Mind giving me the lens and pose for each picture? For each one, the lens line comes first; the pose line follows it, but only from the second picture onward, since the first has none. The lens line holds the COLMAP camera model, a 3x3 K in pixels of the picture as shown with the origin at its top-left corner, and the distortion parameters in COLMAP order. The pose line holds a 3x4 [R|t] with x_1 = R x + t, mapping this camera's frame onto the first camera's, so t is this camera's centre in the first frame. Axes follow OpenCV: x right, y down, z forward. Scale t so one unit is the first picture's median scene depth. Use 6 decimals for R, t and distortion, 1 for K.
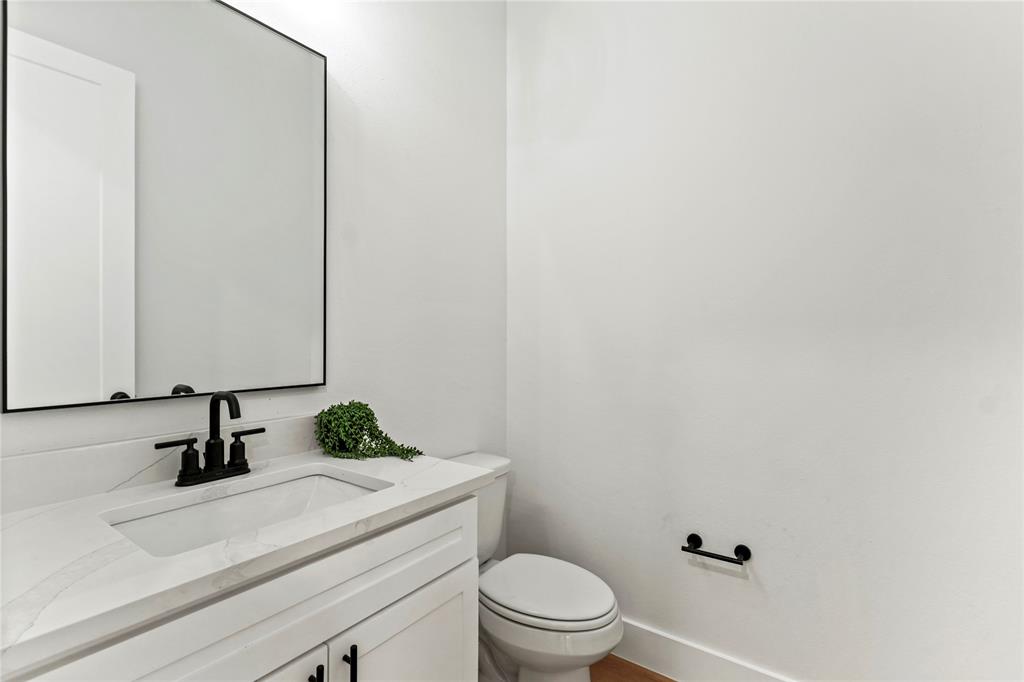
lens RADIAL K [[470.7, 0, 508.9], [0, 470.7, 339.4], [0, 0, 1]] dist [-0.001035, 0.000624]
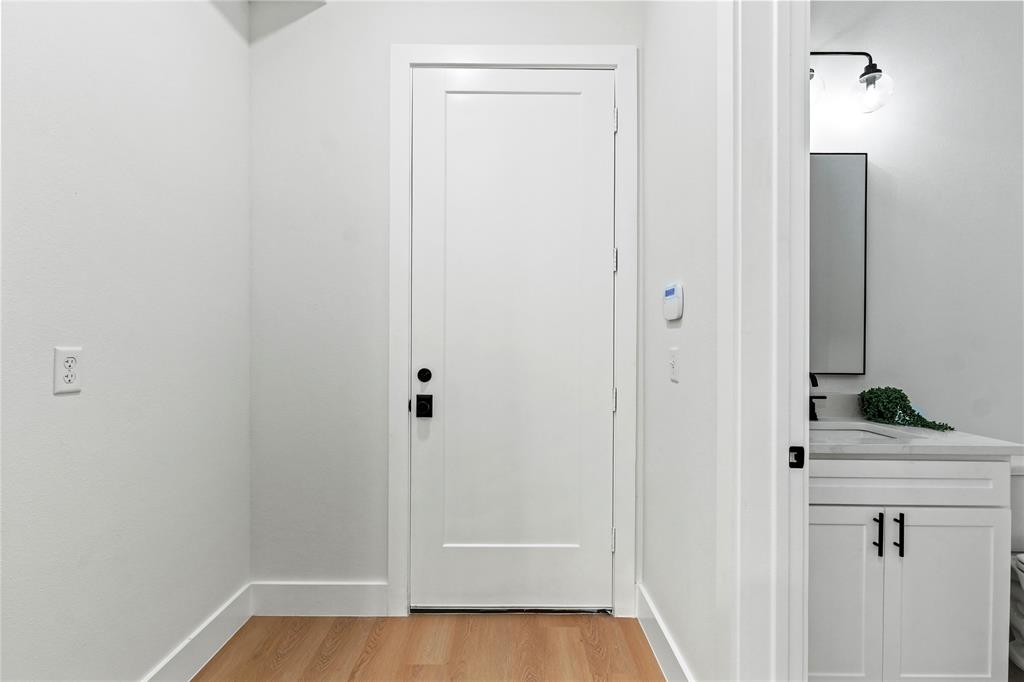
lens RADIAL K [[470.7, 0, 504.9], [0, 470.7, 344.6], [0, 0, 1]] dist [-0.001035, 0.000624]
pose [[0.586323, 0.004622, -0.810064, 0.152878], [-0.004654, 0.999986, 0.002336, 0.005169], [0.810064, 0.002401, 0.586337, -0.836924]]
